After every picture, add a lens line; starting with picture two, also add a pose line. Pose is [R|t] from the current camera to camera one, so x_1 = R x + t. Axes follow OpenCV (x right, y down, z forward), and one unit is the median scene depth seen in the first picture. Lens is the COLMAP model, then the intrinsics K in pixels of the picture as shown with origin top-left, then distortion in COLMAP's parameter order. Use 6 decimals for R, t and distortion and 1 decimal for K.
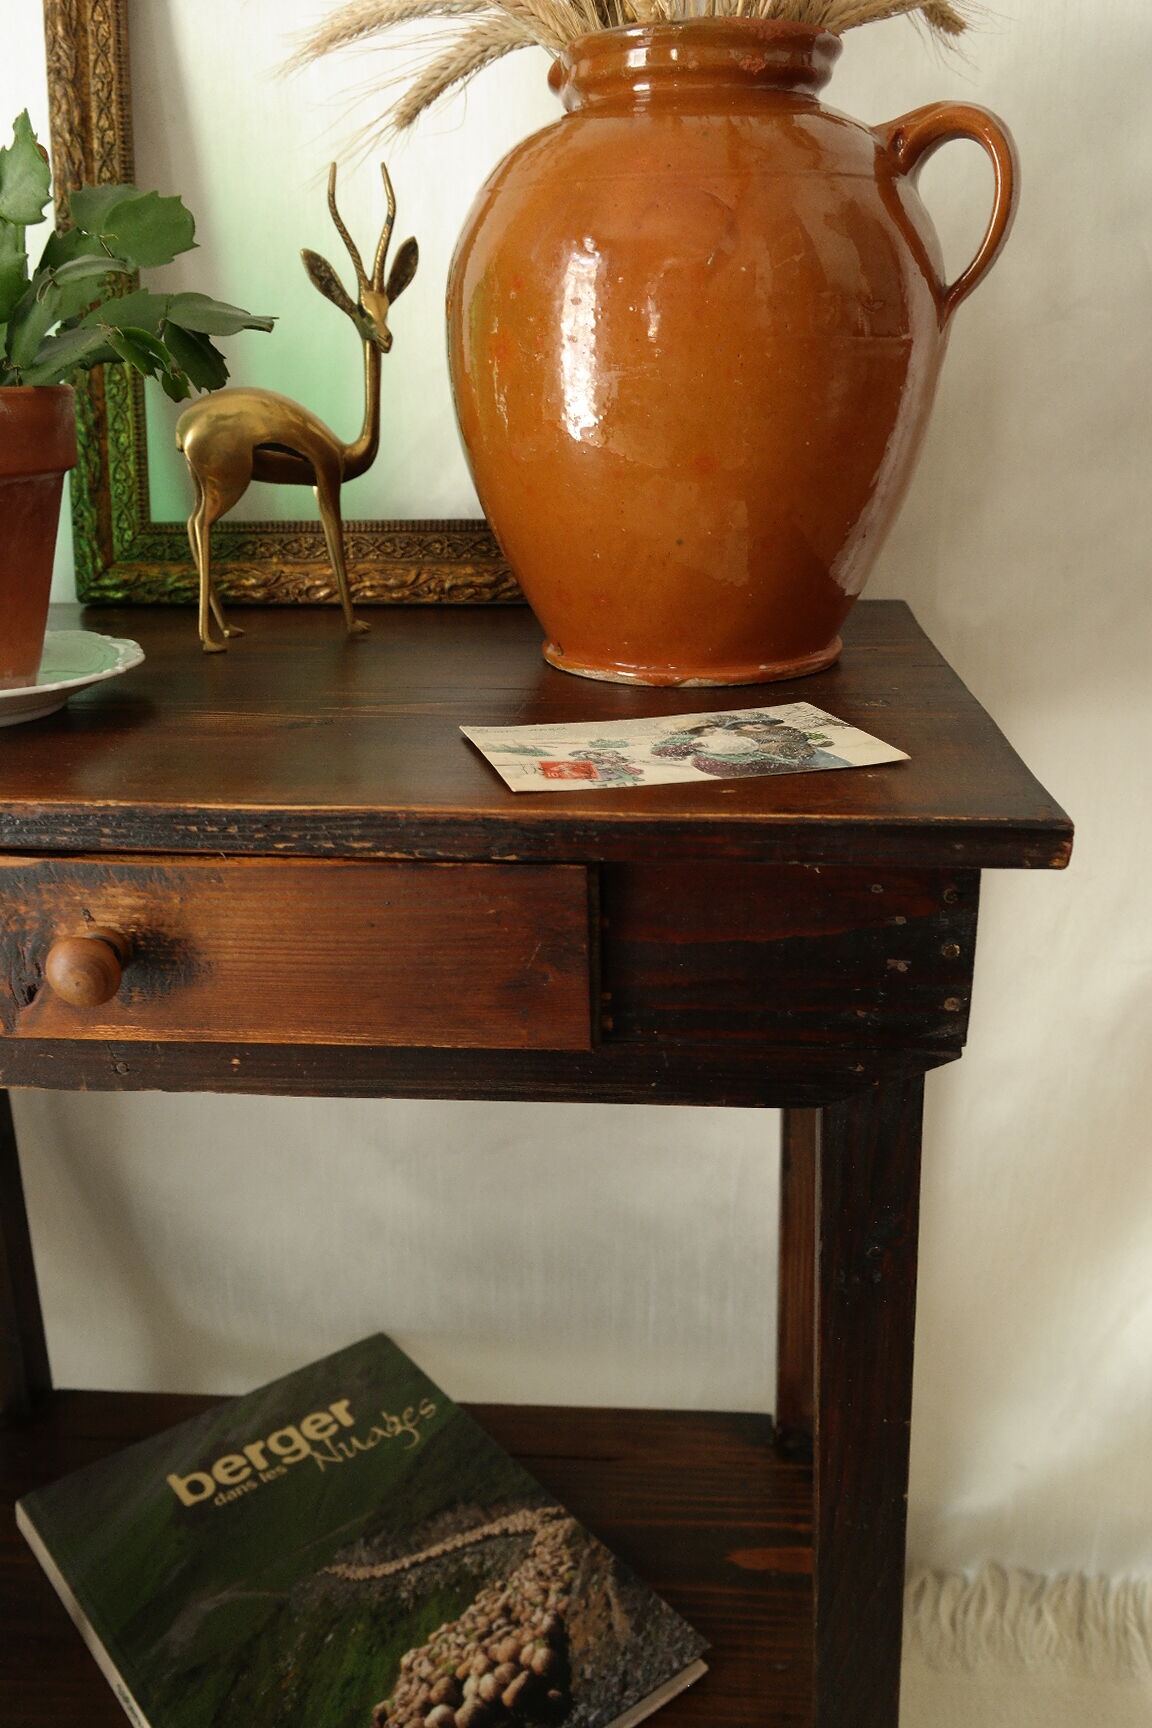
lens RADIAL K [[1447.6, 0, 576.0], [0, 1447.6, 860.0], [0, 0, 1]] dist [-0.015063, 0.000315]
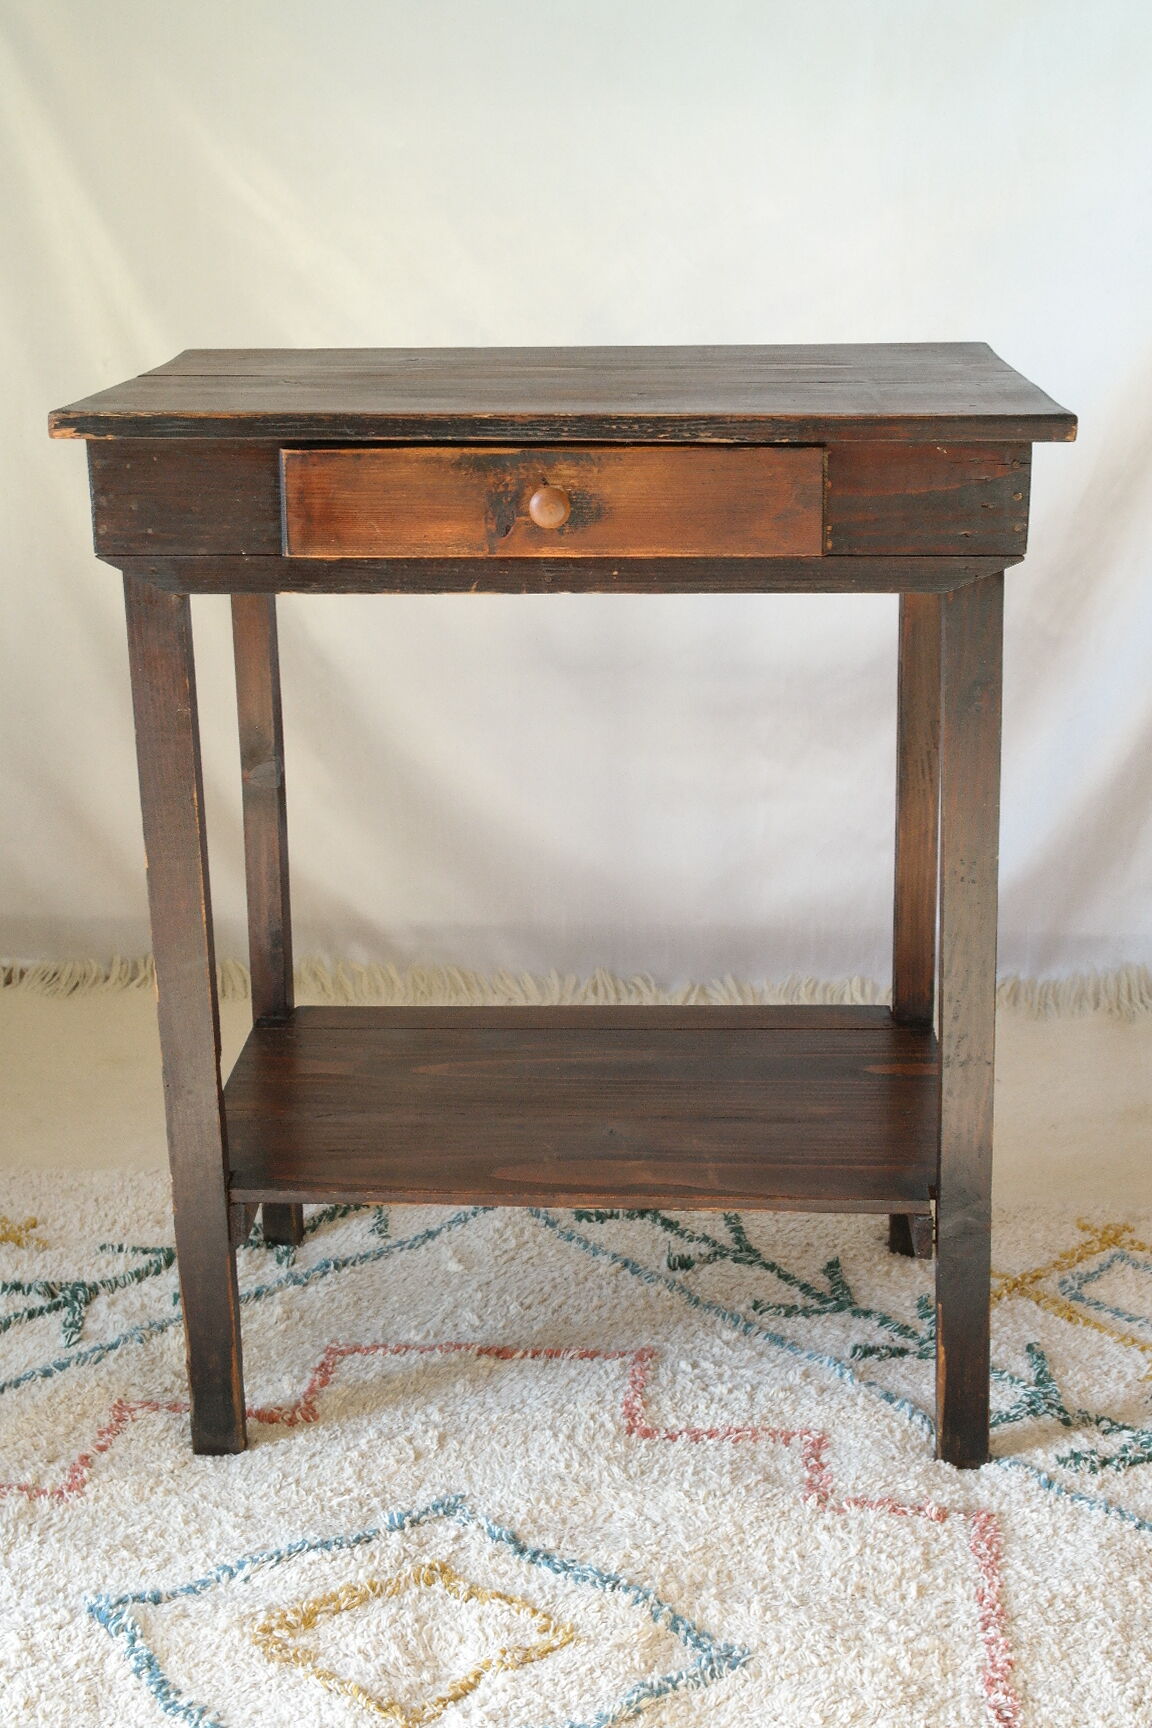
lens RADIAL K [[2247.6, 0, 570.1], [0, 2247.6, 859.1], [0, 0, 1]] dist [-0.009038, 0.000000]
pose [[0.999140, -0.008989, 0.040479, -0.330100], [0.009504, 0.999876, -0.012532, 0.425668], [-0.040361, 0.012905, 0.999102, -1.407238]]
